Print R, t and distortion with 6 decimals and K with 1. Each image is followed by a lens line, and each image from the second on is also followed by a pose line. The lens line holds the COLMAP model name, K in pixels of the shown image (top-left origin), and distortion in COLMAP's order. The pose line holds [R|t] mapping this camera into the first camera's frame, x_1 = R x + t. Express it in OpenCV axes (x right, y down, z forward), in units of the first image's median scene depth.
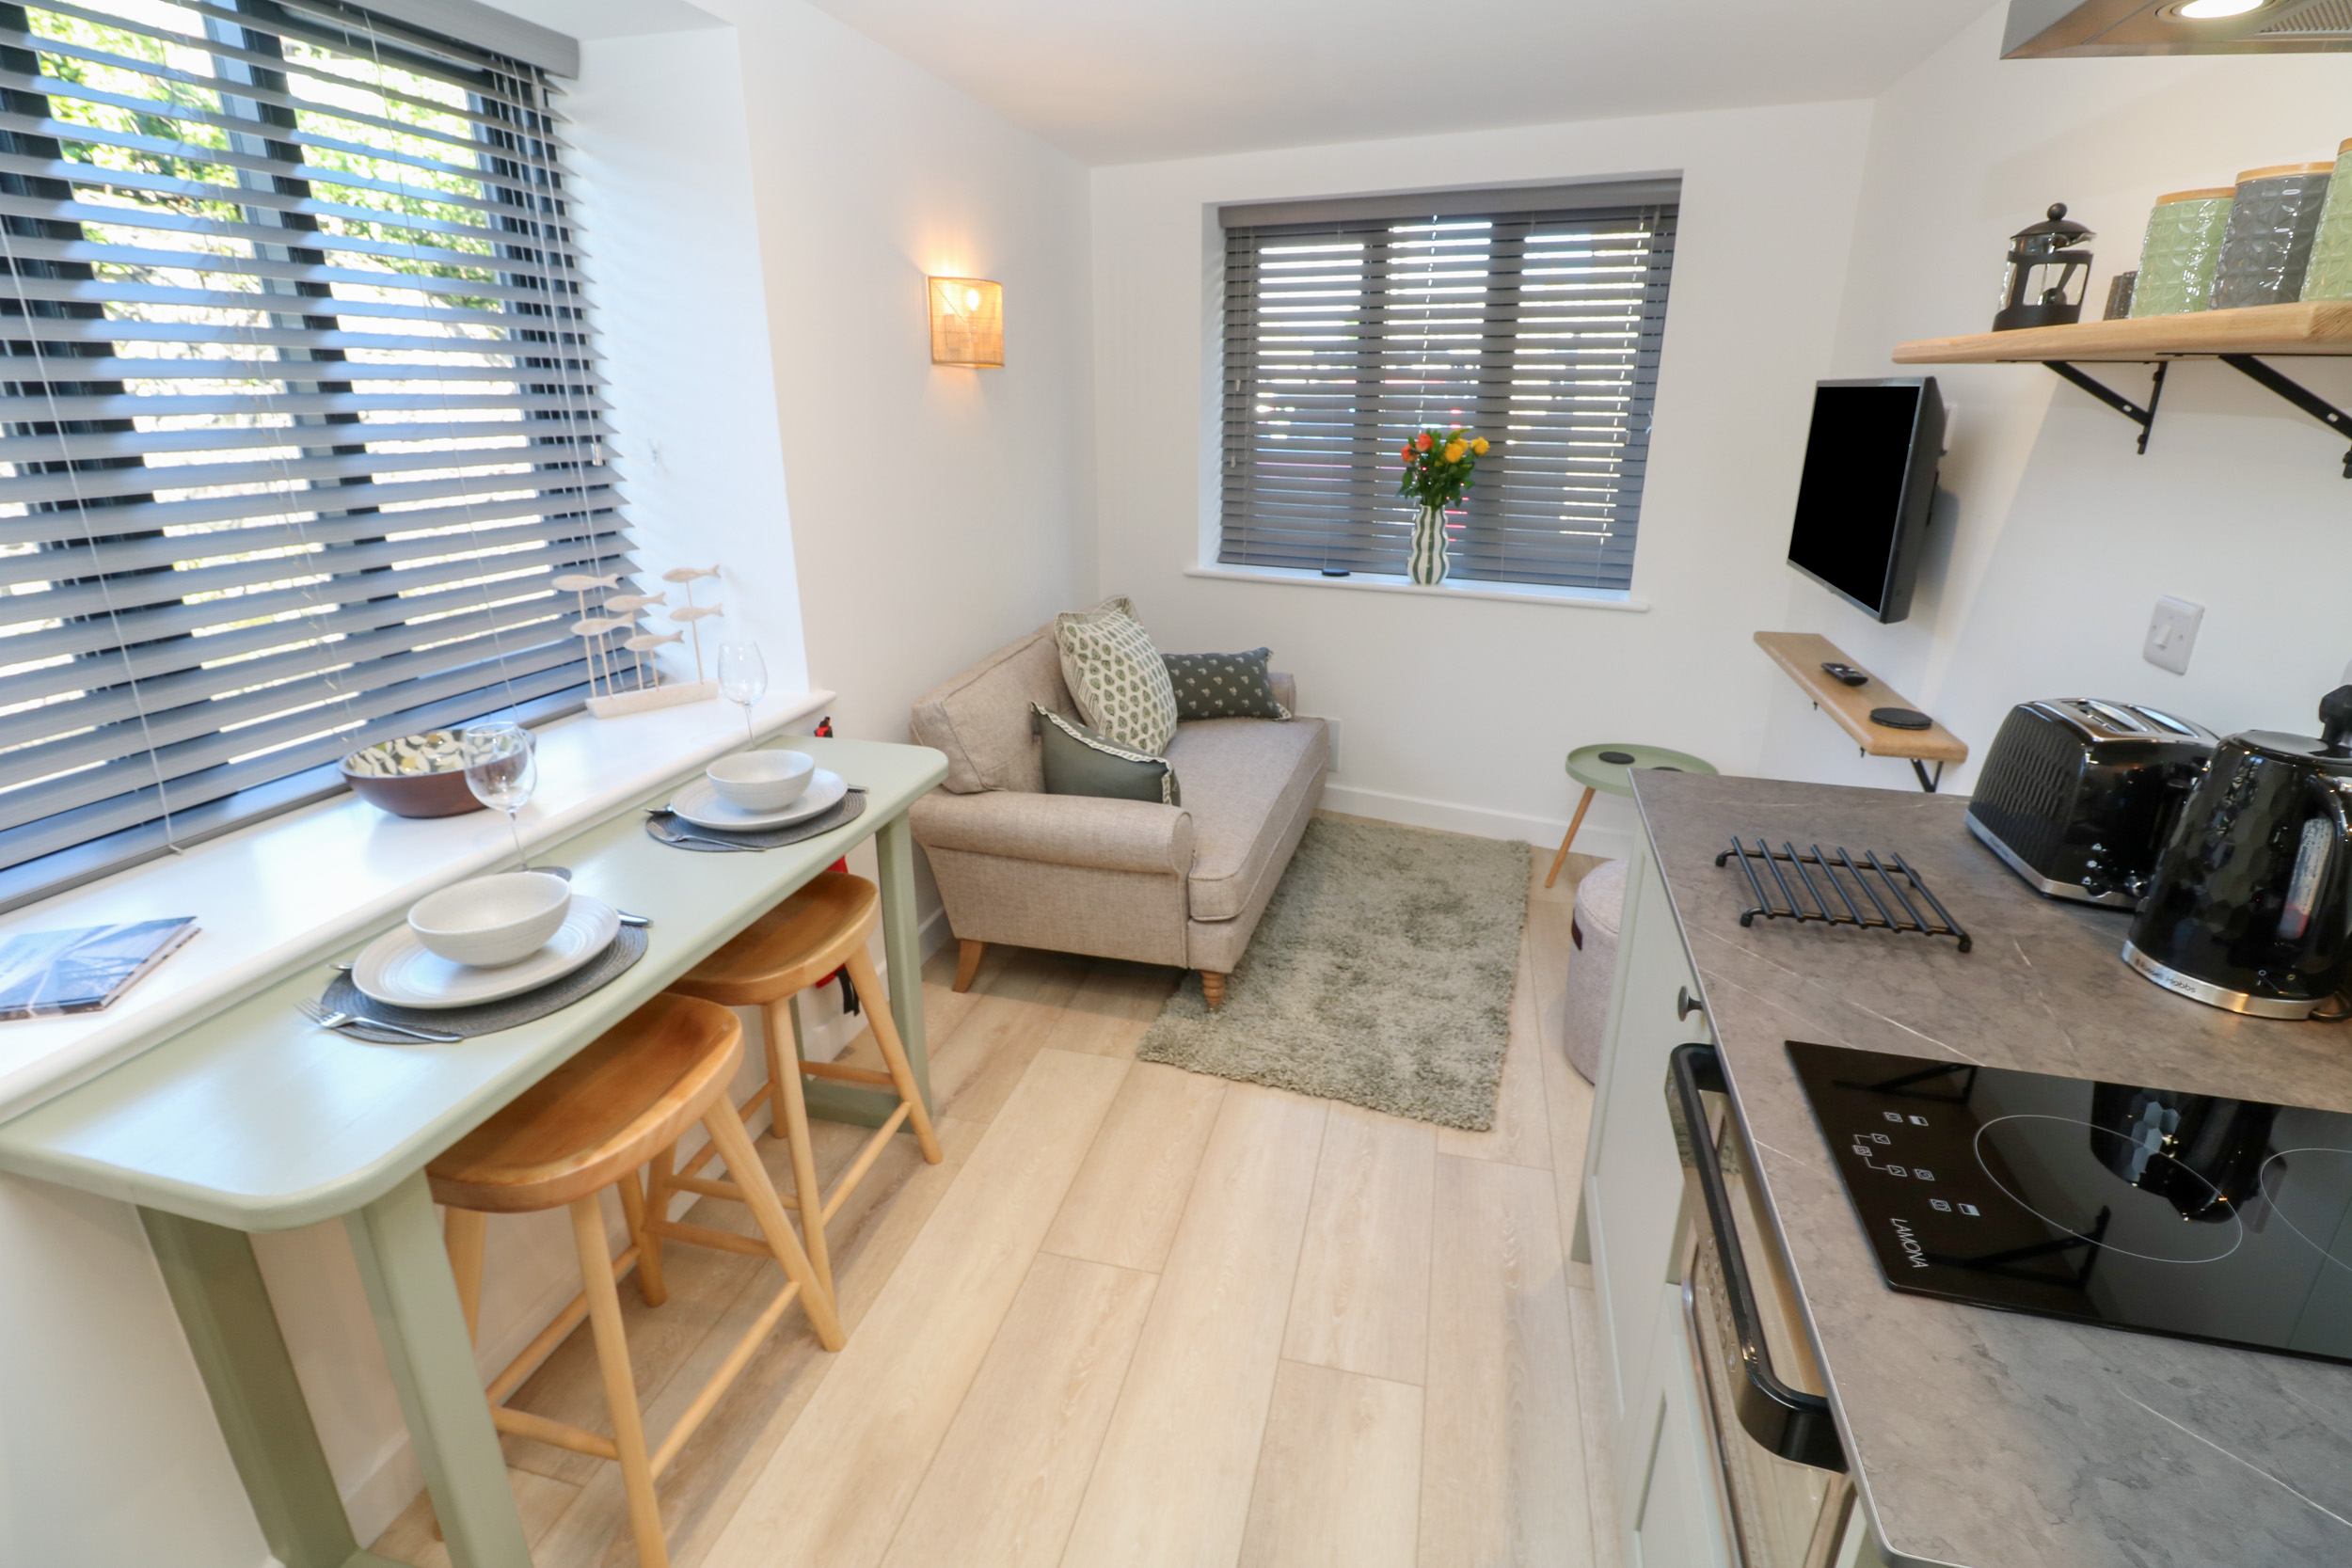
lens RADIAL K [[1086.0, 0, 1199.7], [0, 1086.0, 768.9], [0, 0, 1]] dist [-0.006003, -0.009382]
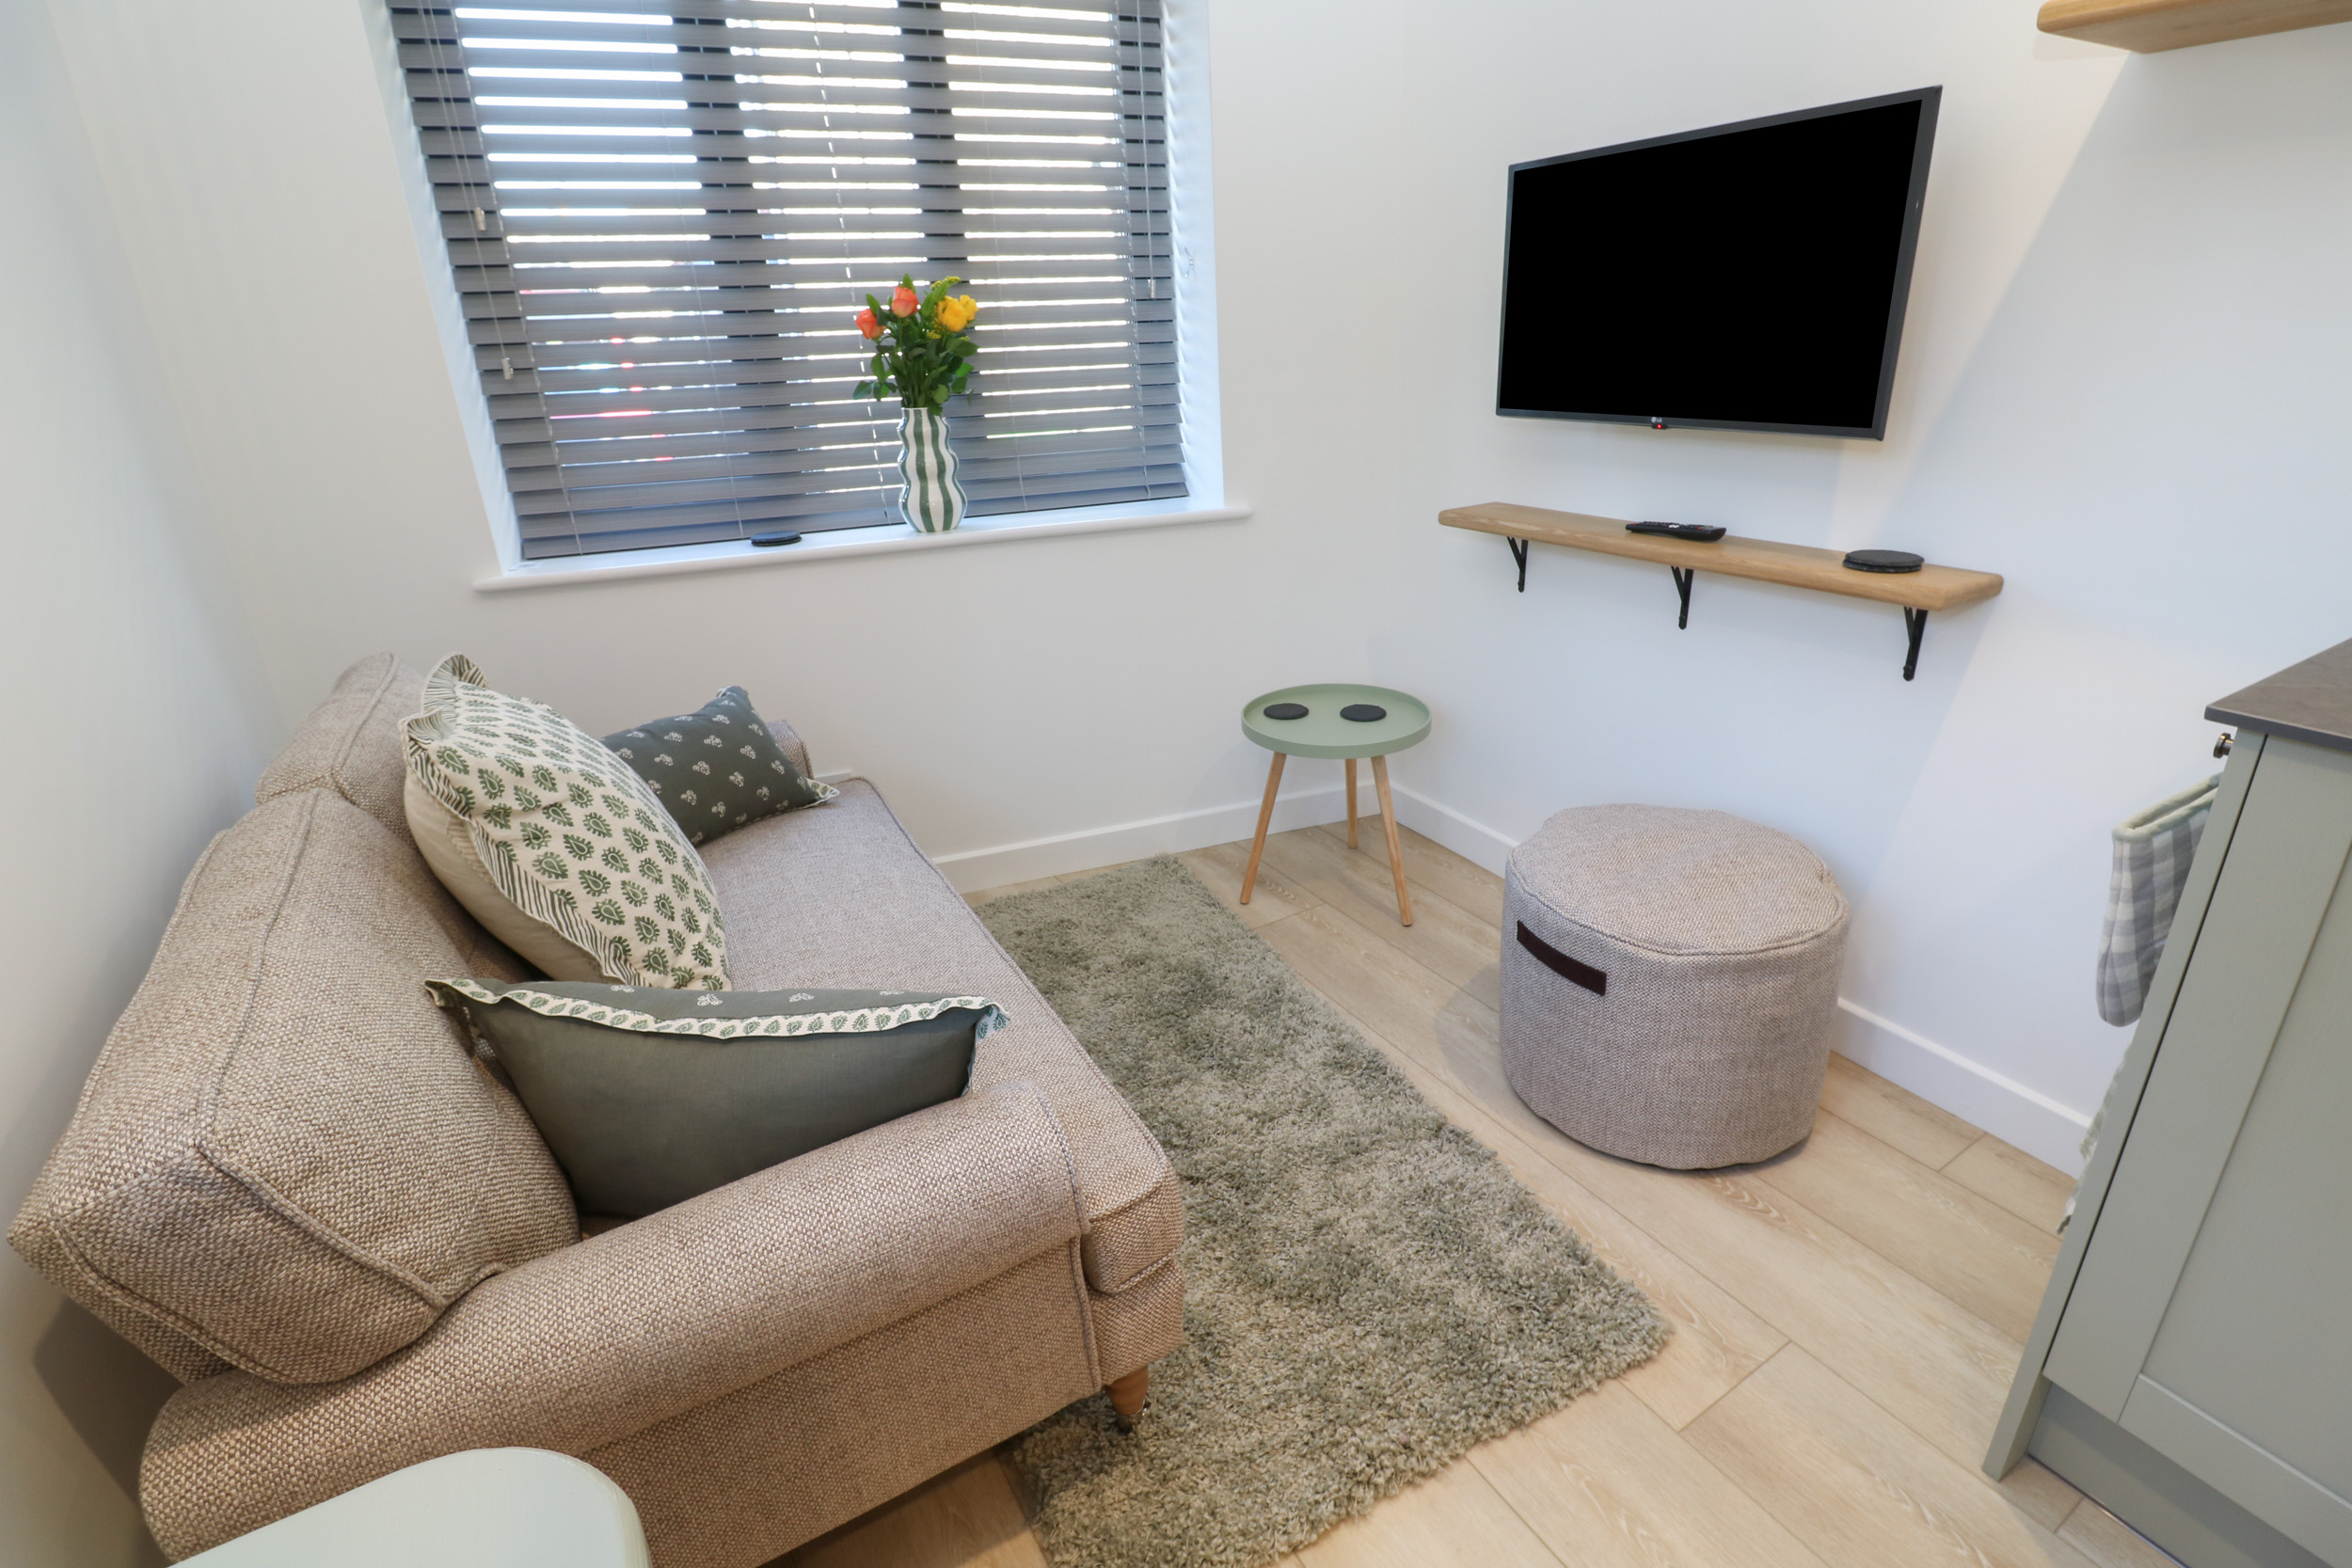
lens RADIAL K [[1086.0, 0, 1207.7], [0, 1086.0, 766.9], [0, 0, 1]] dist [-0.006003, -0.009382]
pose [[0.700364, -0.293154, 0.650808, -0.206338], [0.270784, 0.952733, 0.137752, -0.121103], [-0.660429, 0.079752, 0.746641, 0.623668]]
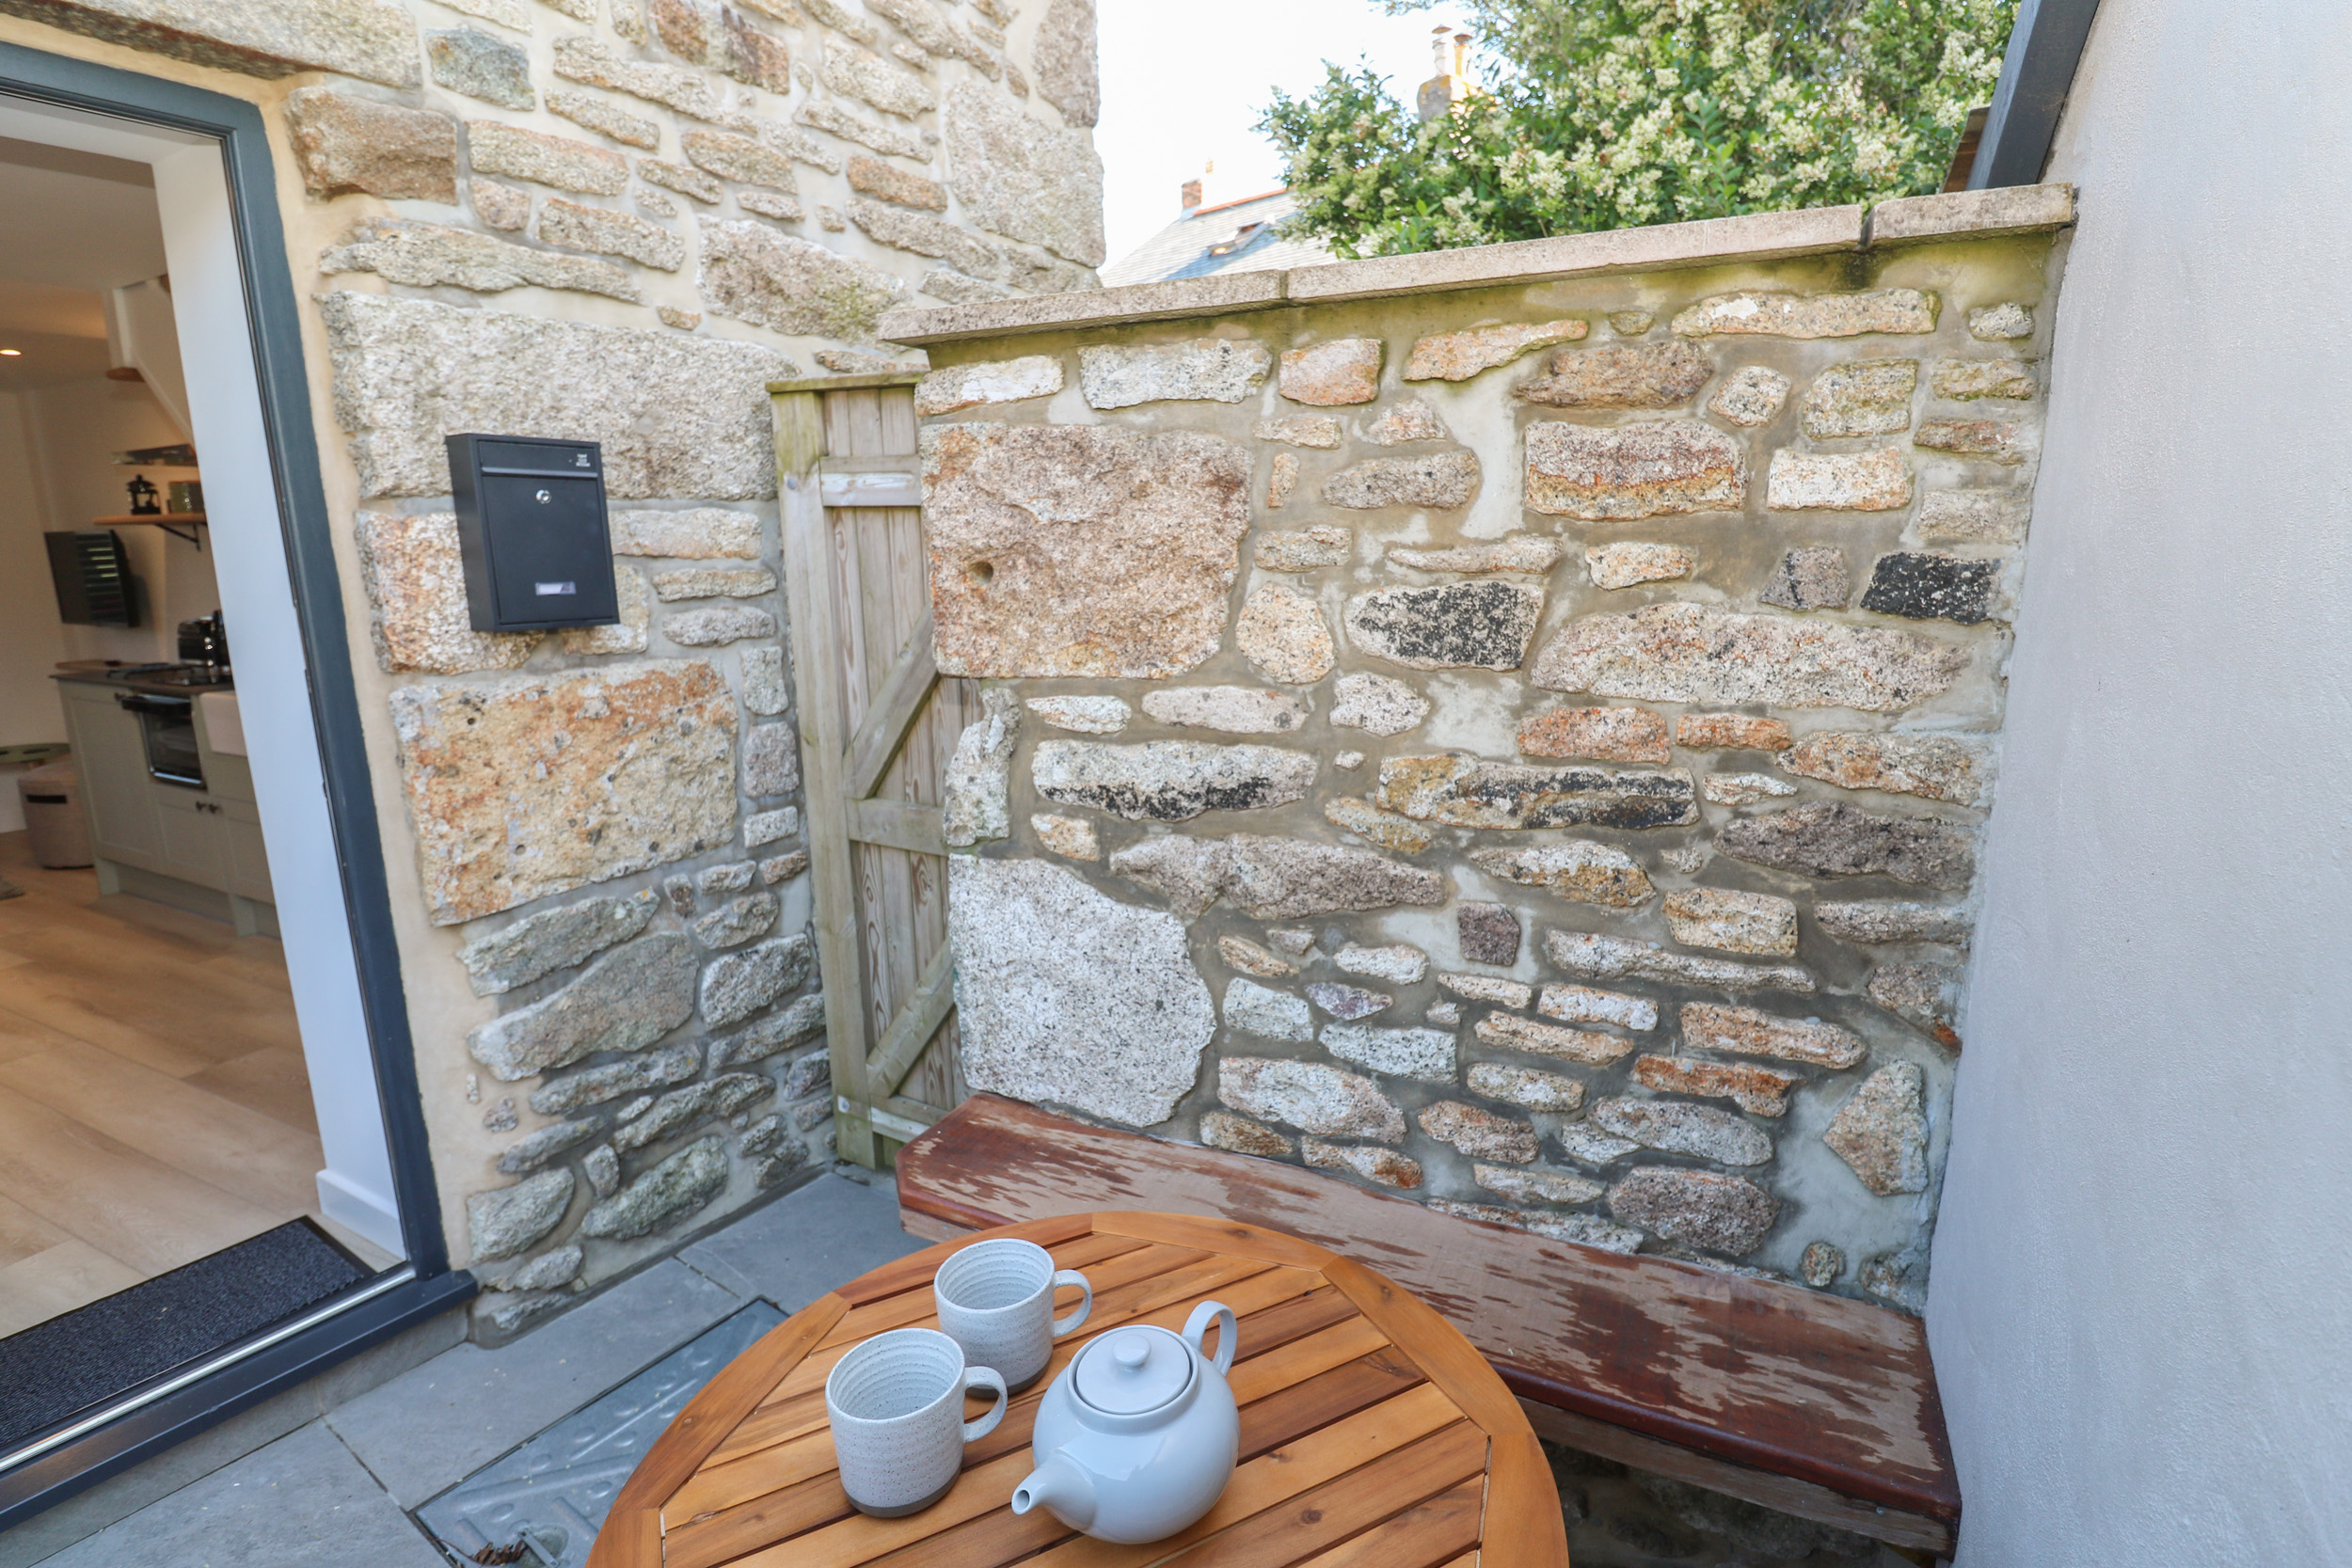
lens RADIAL K [[1141.1, 0, 1215.3], [0, 1141.1, 765.6], [0, 0, 1]] dist [0.001120, -0.001851]
pose [[0.211187, -0.210621, 0.954484, -1.109080], [0.337621, 0.932124, 0.130986, 0.520662], [-0.917285, 0.294591, 0.267962, -1.483096]]
